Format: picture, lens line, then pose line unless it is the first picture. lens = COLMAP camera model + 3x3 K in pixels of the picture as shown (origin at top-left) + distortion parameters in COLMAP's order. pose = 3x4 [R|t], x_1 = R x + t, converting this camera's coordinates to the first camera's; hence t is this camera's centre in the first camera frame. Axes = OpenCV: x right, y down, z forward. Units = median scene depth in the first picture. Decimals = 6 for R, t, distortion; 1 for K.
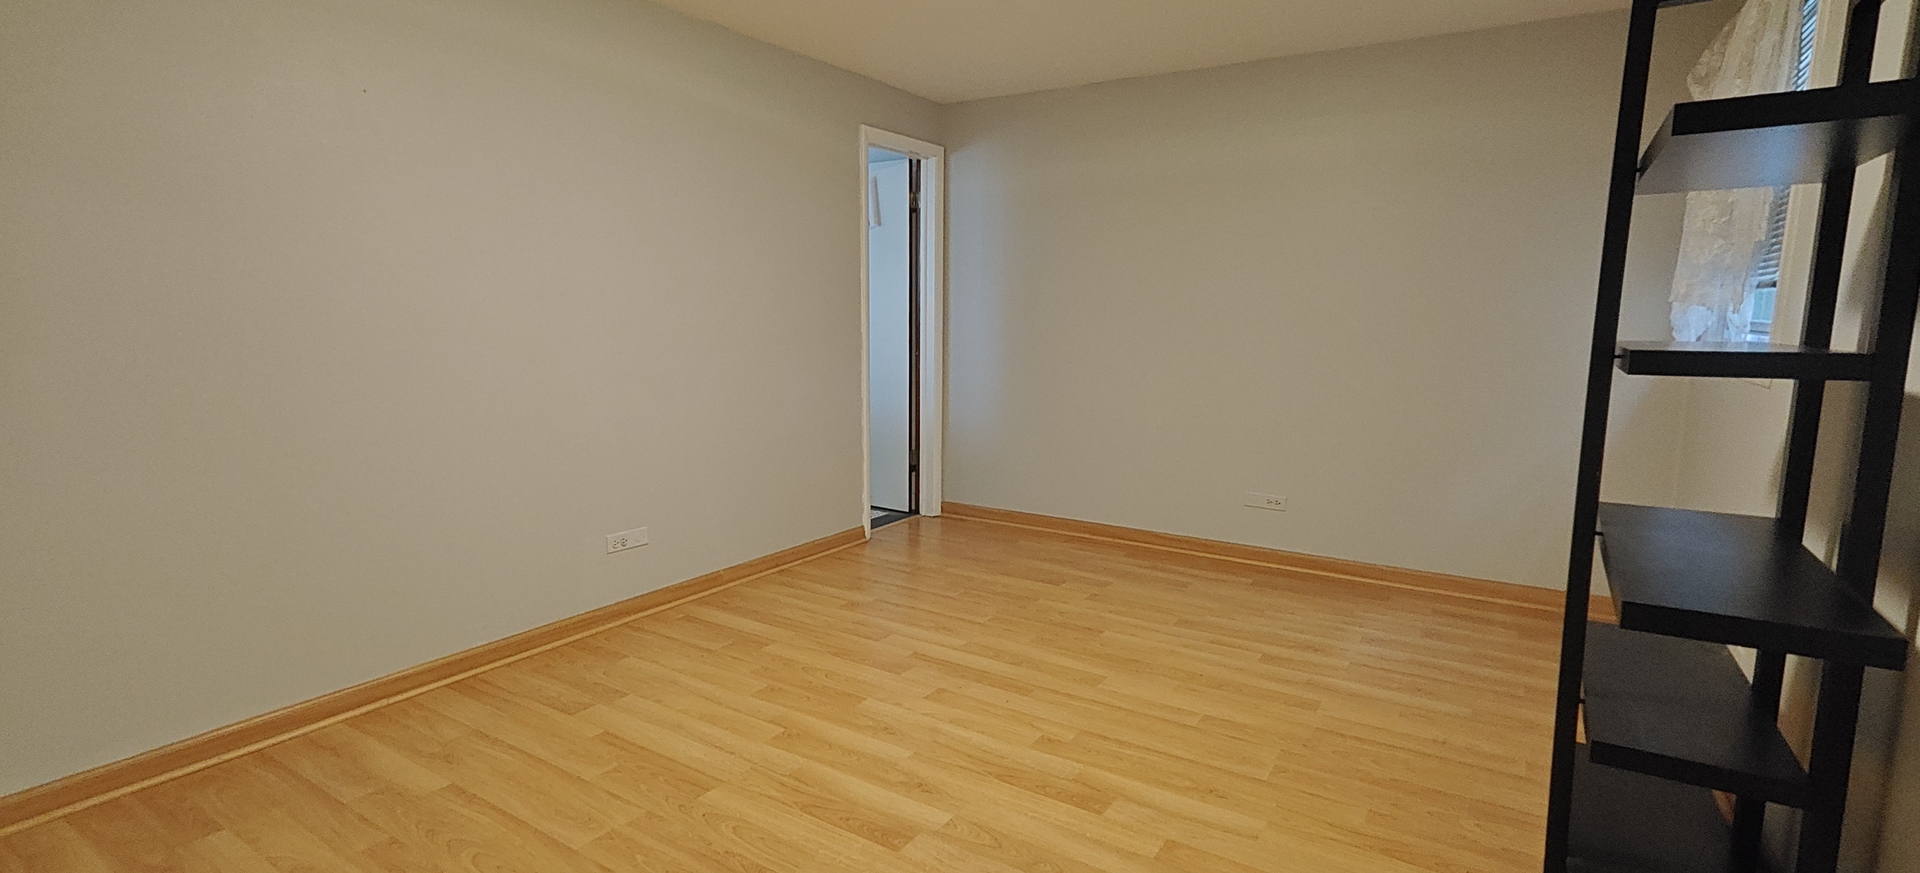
lens RADIAL K [[896.2, 0, 942.9], [0, 896.2, 440.1], [0, 0, 1]] dist [0.008573, 0.002930]
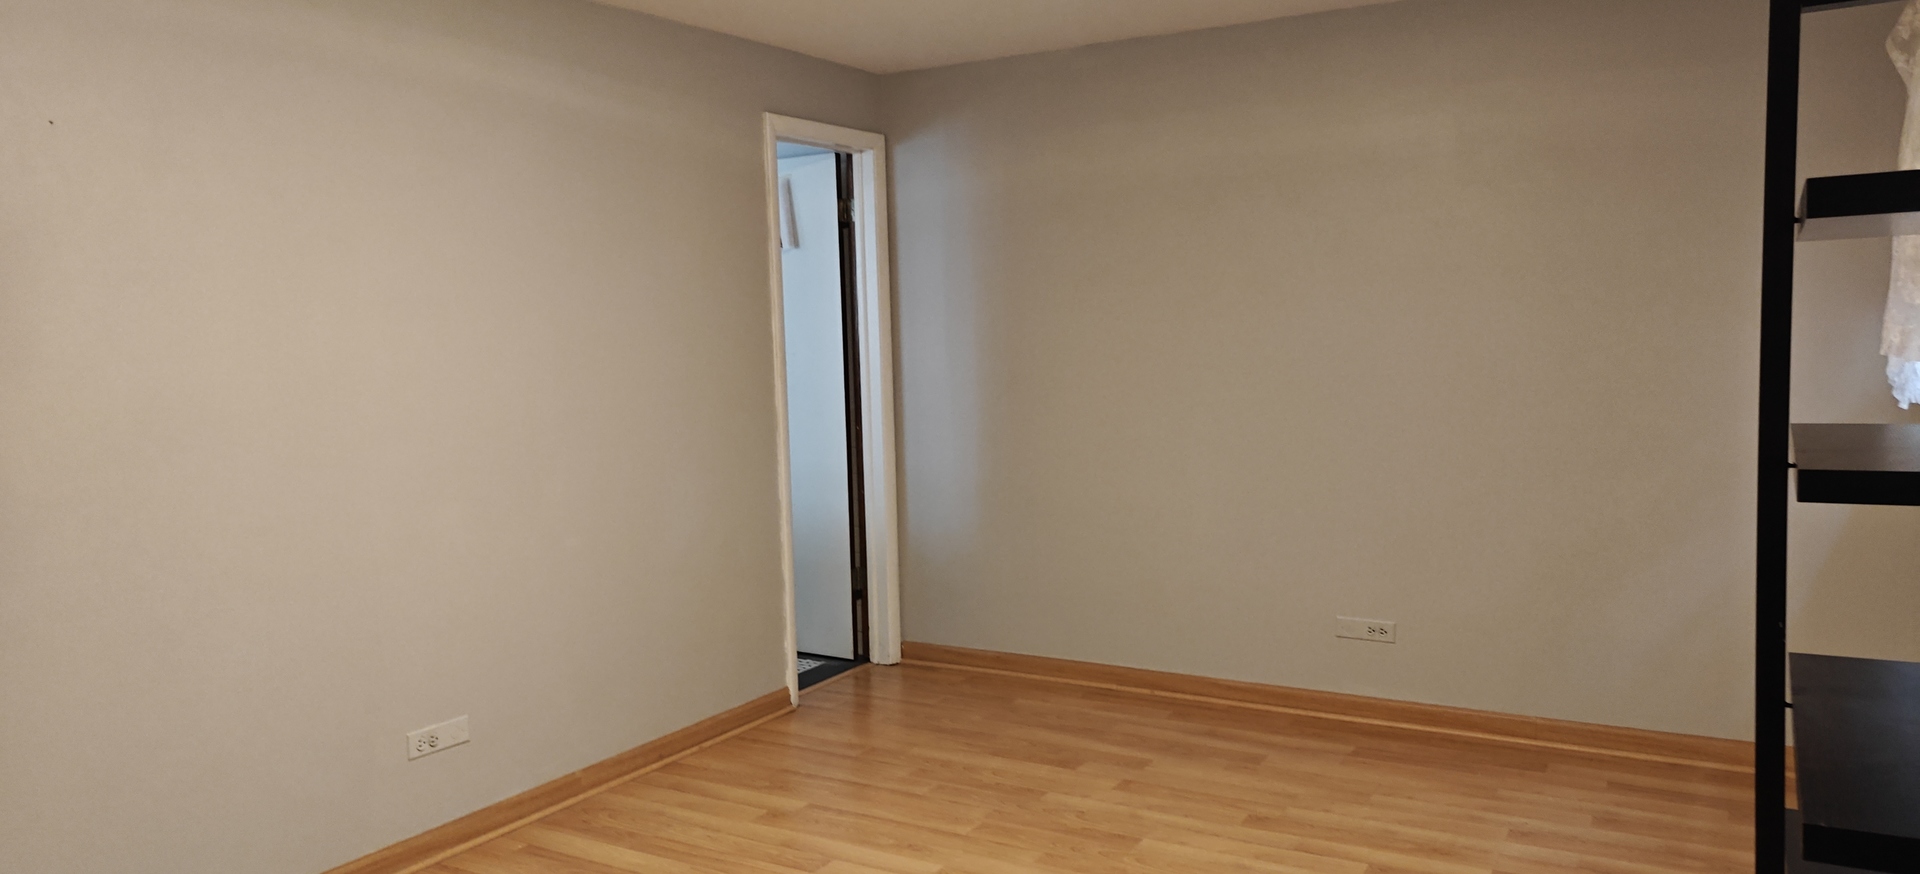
lens RADIAL K [[1342.4, 0, 954.1], [0, 1342.4, 431.2], [0, 0, 1]] dist [0.017267, -0.002031]
pose [[0.998465, -0.038700, 0.039623, 0.006401], [0.041147, 0.997169, -0.062931, -0.039086], [-0.037075, 0.064465, 0.997231, -0.045302]]
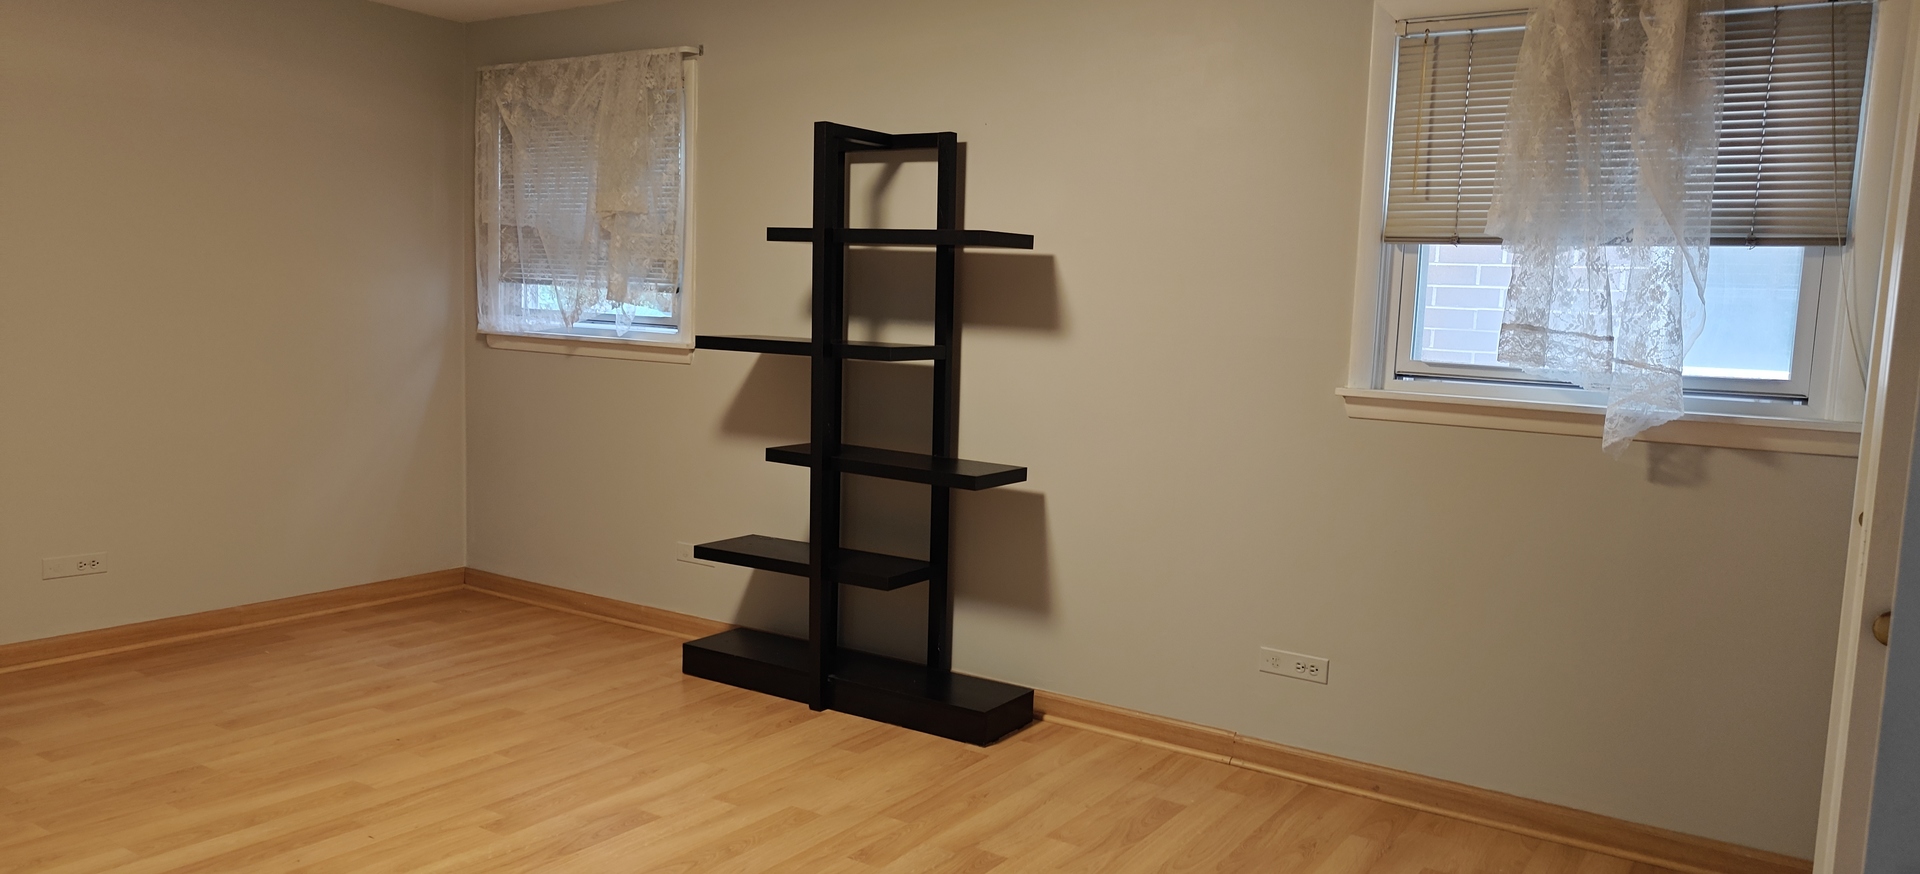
lens RADIAL K [[1342.4, 0, 942.7], [0, 1342.4, 444.6], [0, 0, 1]] dist [0.017267, -0.002031]
pose [[0.017657, -0.115595, 0.993139, -0.778273], [0.105970, 0.987916, 0.113103, -0.084378], [-0.994213, 0.103246, 0.029693, 0.357646]]
